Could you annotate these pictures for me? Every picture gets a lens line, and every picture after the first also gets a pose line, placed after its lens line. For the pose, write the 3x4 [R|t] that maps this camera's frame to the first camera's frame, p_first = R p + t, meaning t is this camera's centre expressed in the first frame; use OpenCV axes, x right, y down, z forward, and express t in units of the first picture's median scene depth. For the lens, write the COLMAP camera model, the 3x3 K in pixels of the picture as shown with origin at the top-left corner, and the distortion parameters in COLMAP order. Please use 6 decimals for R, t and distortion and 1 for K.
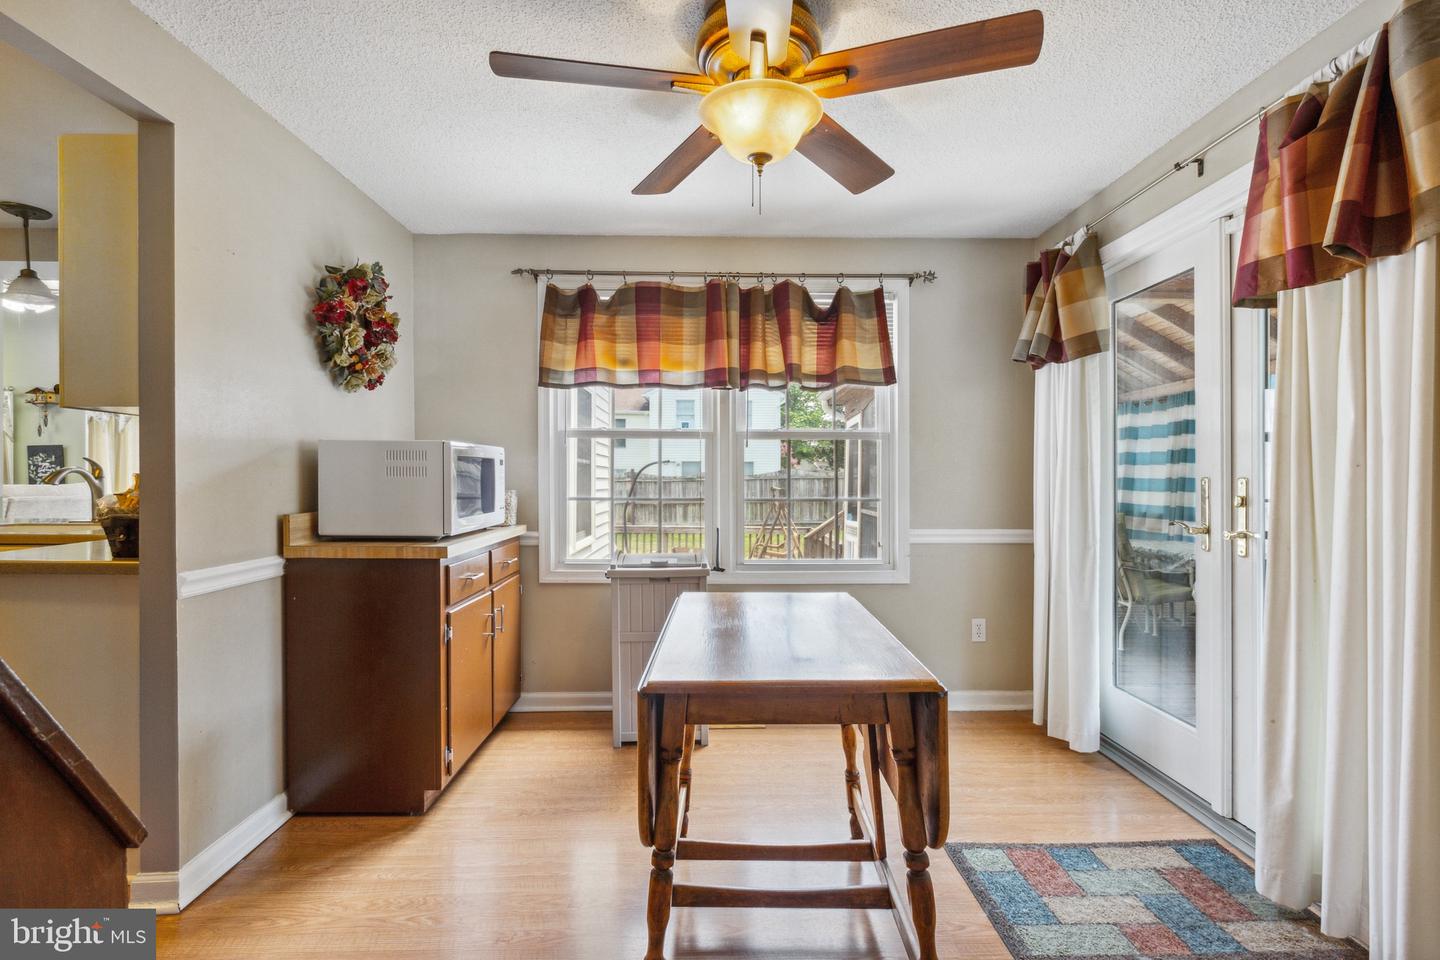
lens RADIAL K [[652.1, 0, 726.2], [0, 652.1, 480.9], [0, 0, 1]] dist [-0.002672, -0.000505]
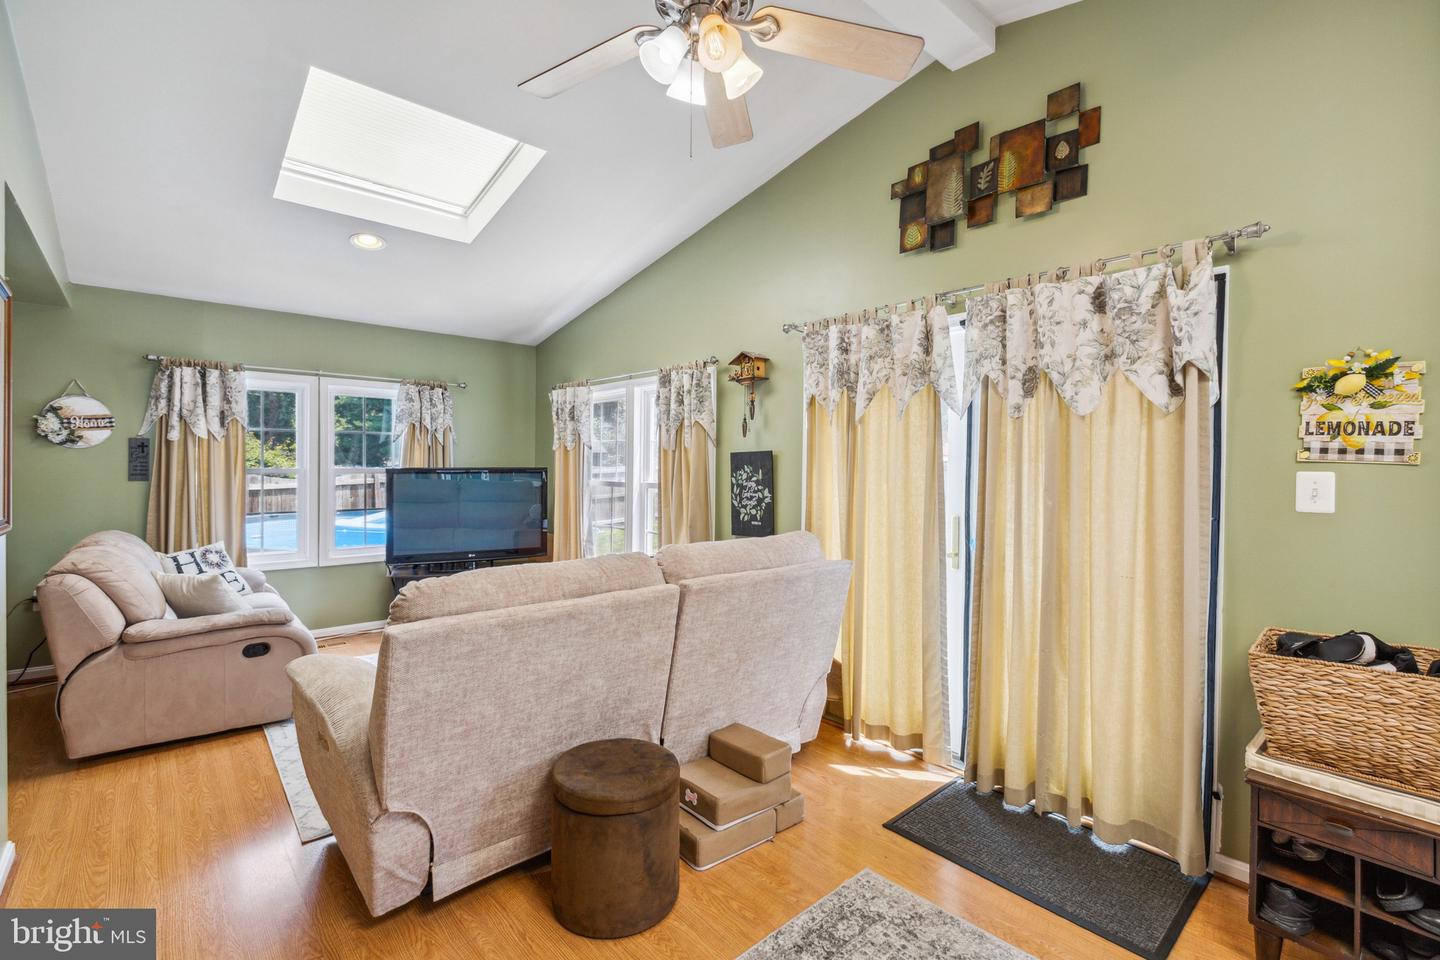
lens RADIAL K [[652.1, 0, 710.6], [0, 652.1, 466.8], [0, 0, 1]] dist [-0.002672, -0.000505]
pose [[0.631104, 0.004523, -0.775685, -0.620787], [-0.012148, 0.999918, -0.004053, -0.038777], [0.775603, 0.011981, 0.631107, 0.605927]]
